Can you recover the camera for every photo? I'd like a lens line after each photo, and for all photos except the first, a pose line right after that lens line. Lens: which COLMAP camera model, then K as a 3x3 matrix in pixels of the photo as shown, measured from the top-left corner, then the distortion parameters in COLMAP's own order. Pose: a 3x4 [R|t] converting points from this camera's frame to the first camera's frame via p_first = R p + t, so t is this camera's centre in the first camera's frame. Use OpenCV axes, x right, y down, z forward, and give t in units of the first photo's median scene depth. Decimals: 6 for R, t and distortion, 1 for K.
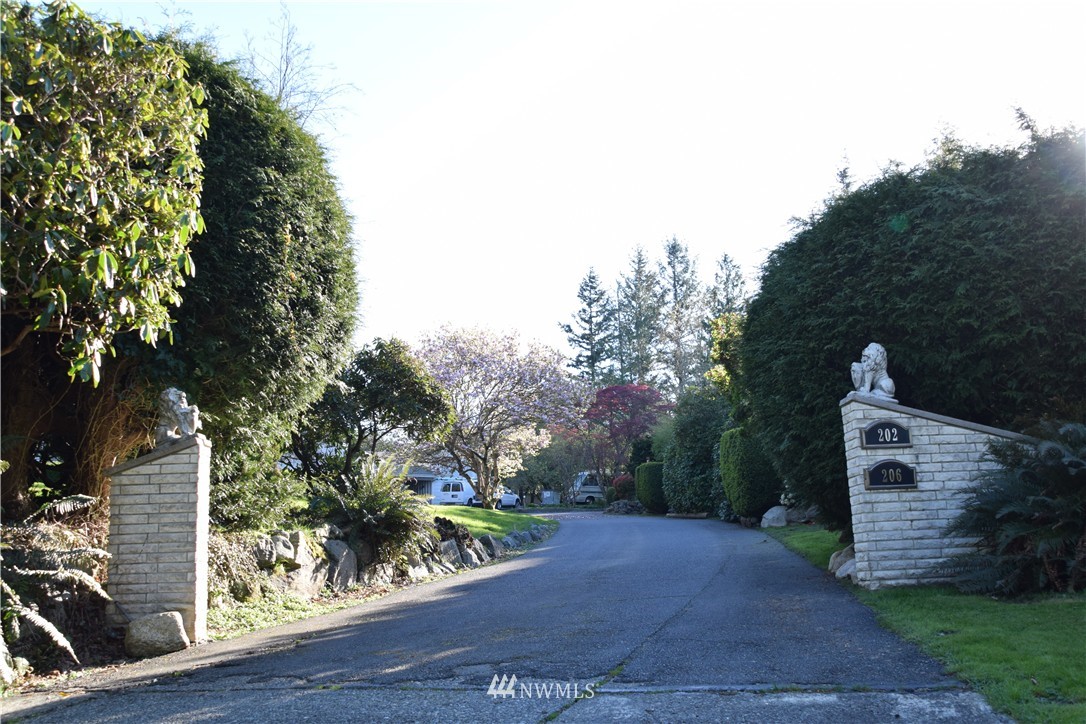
lens RADIAL K [[1004.8, 0, 547.8], [0, 1004.8, 374.5], [0, 0, 1]] dist [-0.030227, 0.000000]
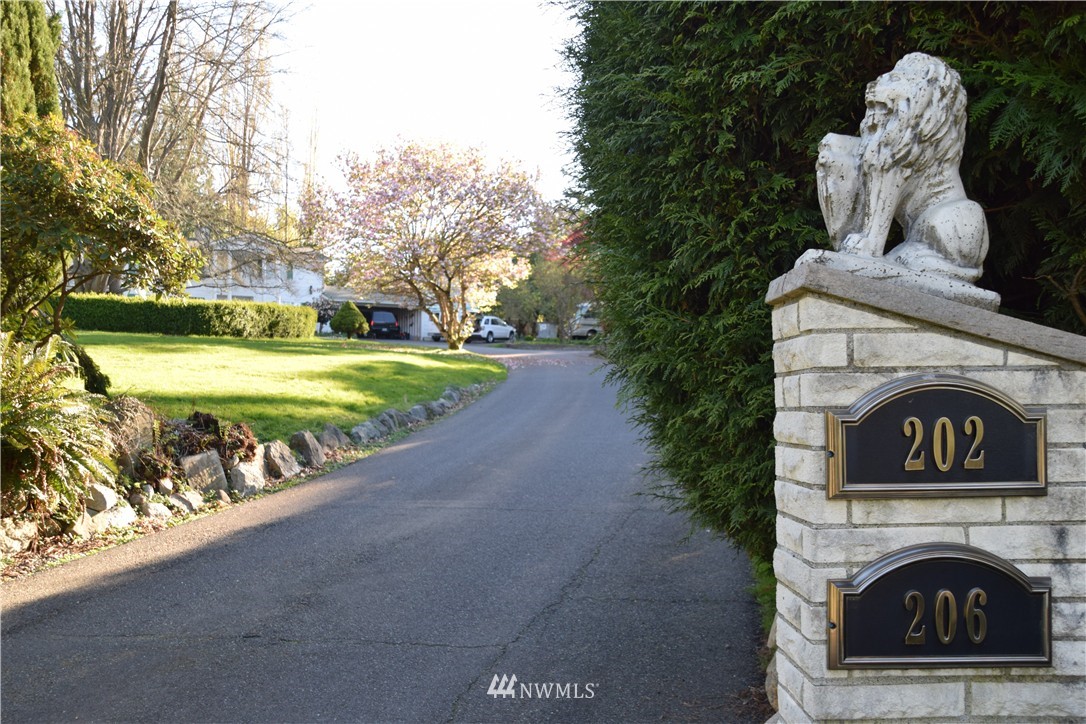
lens RADIAL K [[1004.8, 0, 526.6], [0, 1004.8, 376.0], [0, 0, 1]] dist [-0.030227, 0.000000]
pose [[0.998599, 0.027335, -0.045315, 0.242903], [-0.018922, 0.984094, 0.176638, 0.004928], [0.049423, -0.175533, 0.983232, 0.740444]]
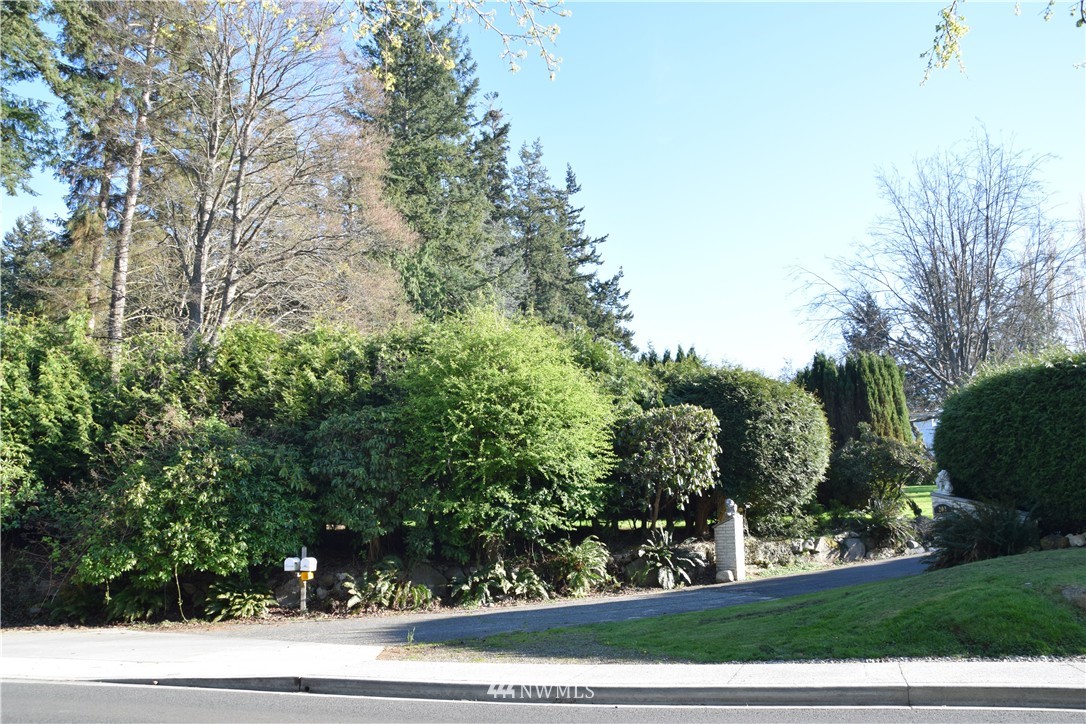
lens RADIAL K [[865.1, 0, 548.7], [0, 865.1, 388.9], [0, 0, 1]] dist [-0.165397, 0.150151]
pose [[0.572457, -0.125687, -0.810244, 1.445095], [0.158310, 0.986530, -0.041183, -0.290772], [0.804507, -0.104694, 0.584644, -0.929100]]
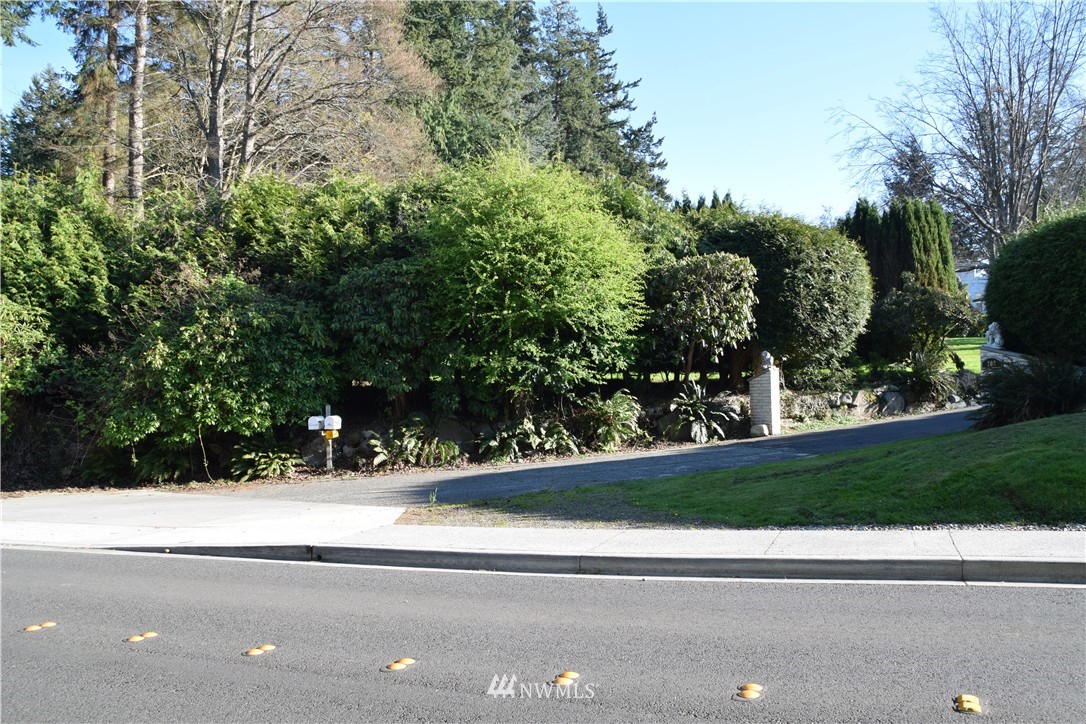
lens RADIAL K [[865.1, 0, 552.2], [0, 865.1, 389.6], [0, 0, 1]] dist [-0.165397, 0.150151]
pose [[0.543001, 0.009776, -0.839675, 1.377074], [0.170735, 0.977760, 0.121795, -0.283535], [0.822192, -0.209497, 0.529256, -0.866177]]
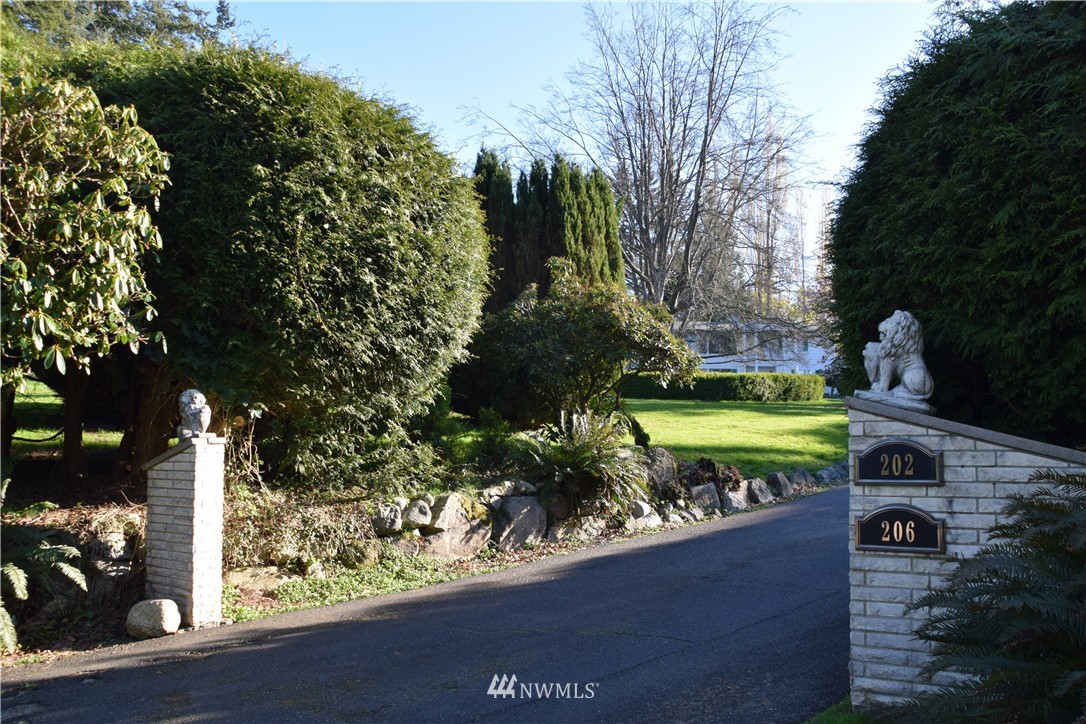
lens RADIAL K [[865.1, 0, 536.6], [0, 865.1, 376.3], [0, 0, 1]] dist [-0.165397, 0.150151]
pose [[0.828059, -0.009030, -0.560568, 0.430786], [0.076475, 0.992344, 0.096981, -0.058473], [0.555401, -0.123176, 0.822410, 0.442847]]
